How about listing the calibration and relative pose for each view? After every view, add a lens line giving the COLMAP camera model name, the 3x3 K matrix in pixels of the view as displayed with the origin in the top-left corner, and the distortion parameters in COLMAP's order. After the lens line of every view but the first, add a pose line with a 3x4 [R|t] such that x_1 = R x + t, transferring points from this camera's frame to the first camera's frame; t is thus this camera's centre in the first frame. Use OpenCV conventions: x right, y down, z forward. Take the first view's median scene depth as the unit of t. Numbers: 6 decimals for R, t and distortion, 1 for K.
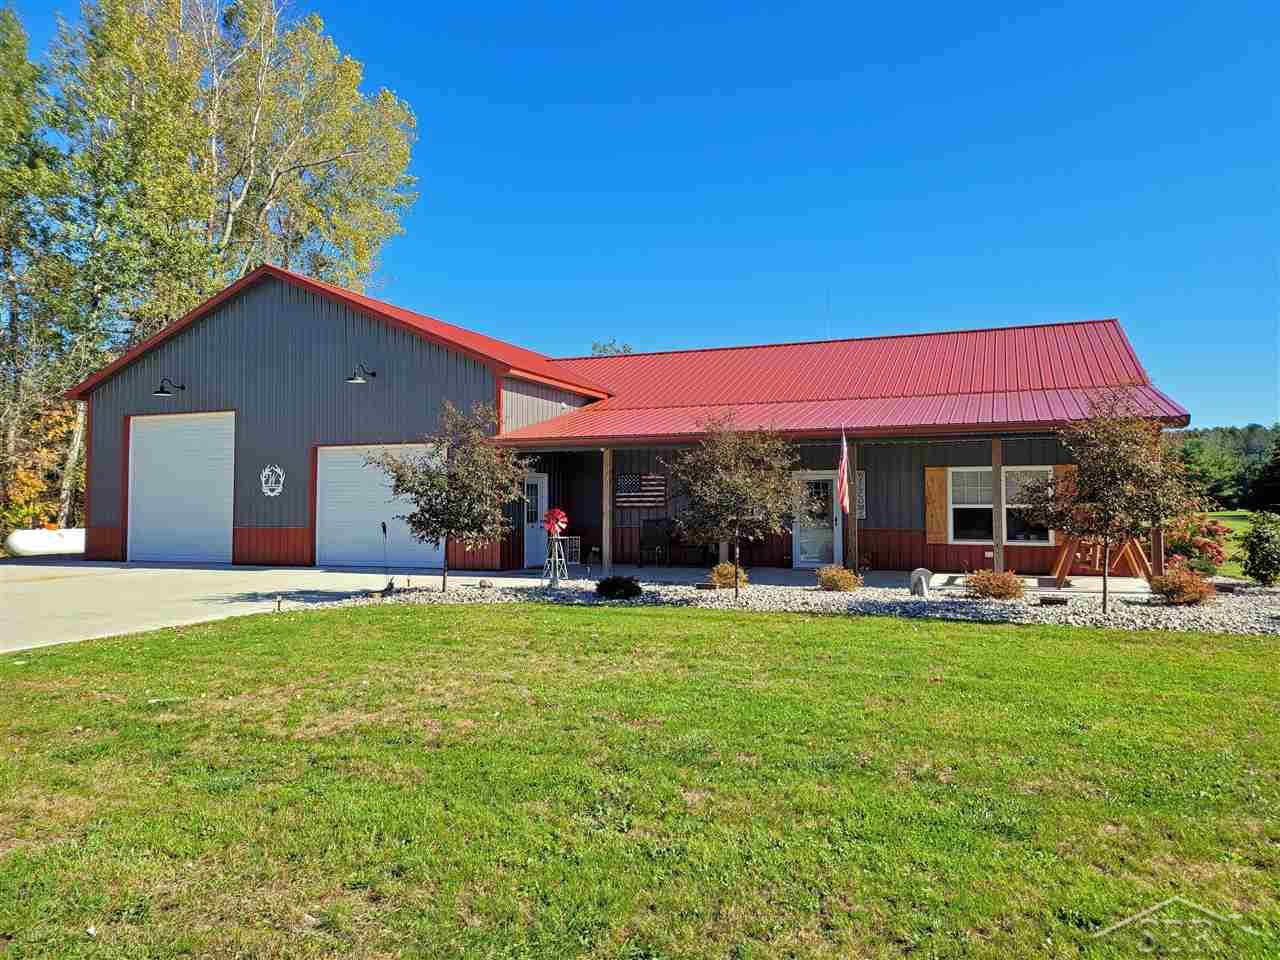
lens RADIAL K [[891.6, 0, 648.5], [0, 891.6, 476.9], [0, 0, 1]] dist [0.082488, -0.108026]
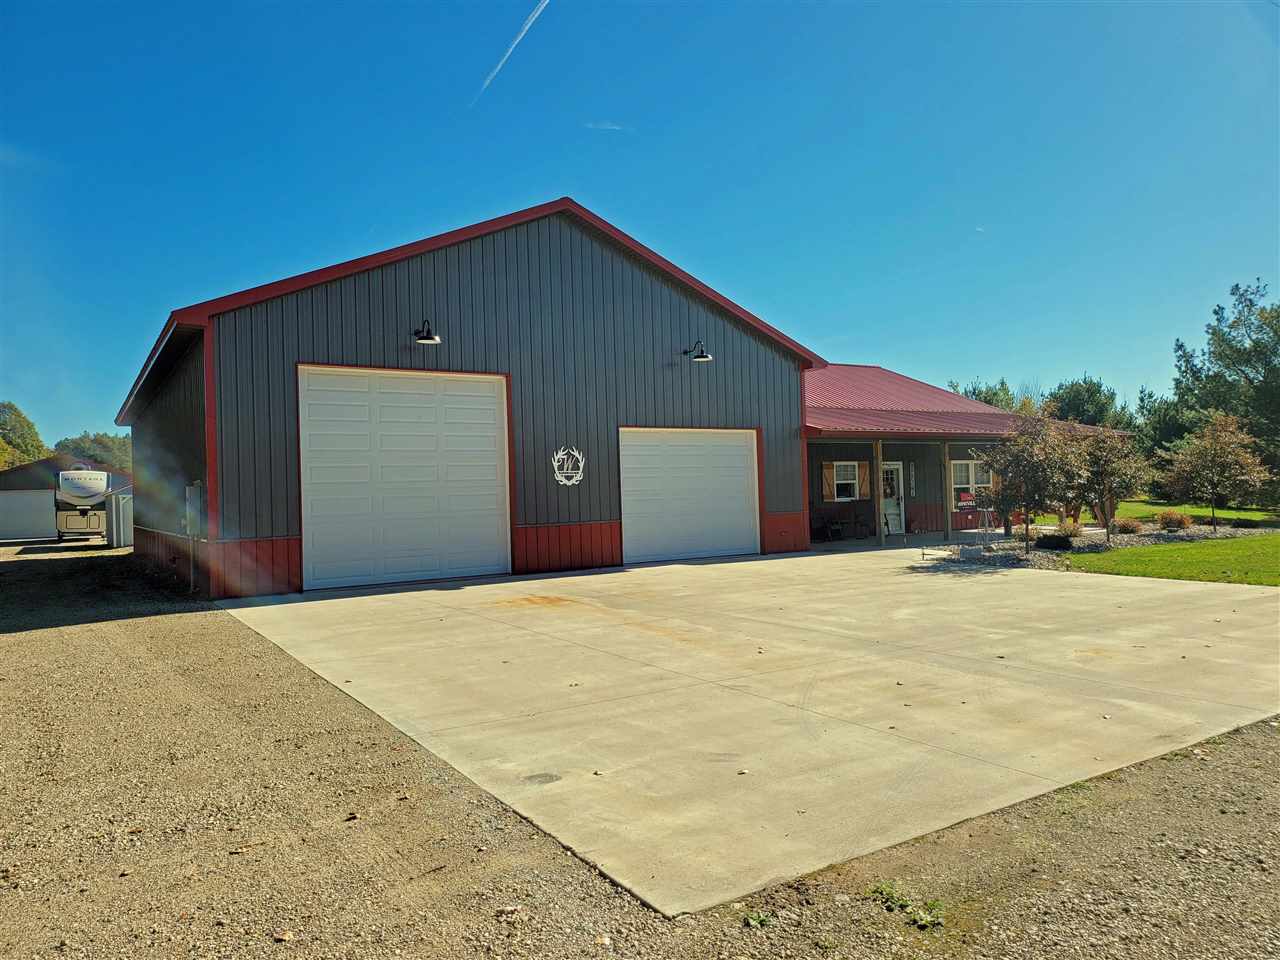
lens RADIAL K [[891.6, 0, 648.5], [0, 891.6, 476.9], [0, 0, 1]] dist [0.082488, -0.108026]
pose [[0.592747, -0.001944, 0.805386, -1.023012], [0.011994, 0.999908, -0.006413, 0.020012], [-0.805299, 0.013461, 0.592715, 0.460373]]
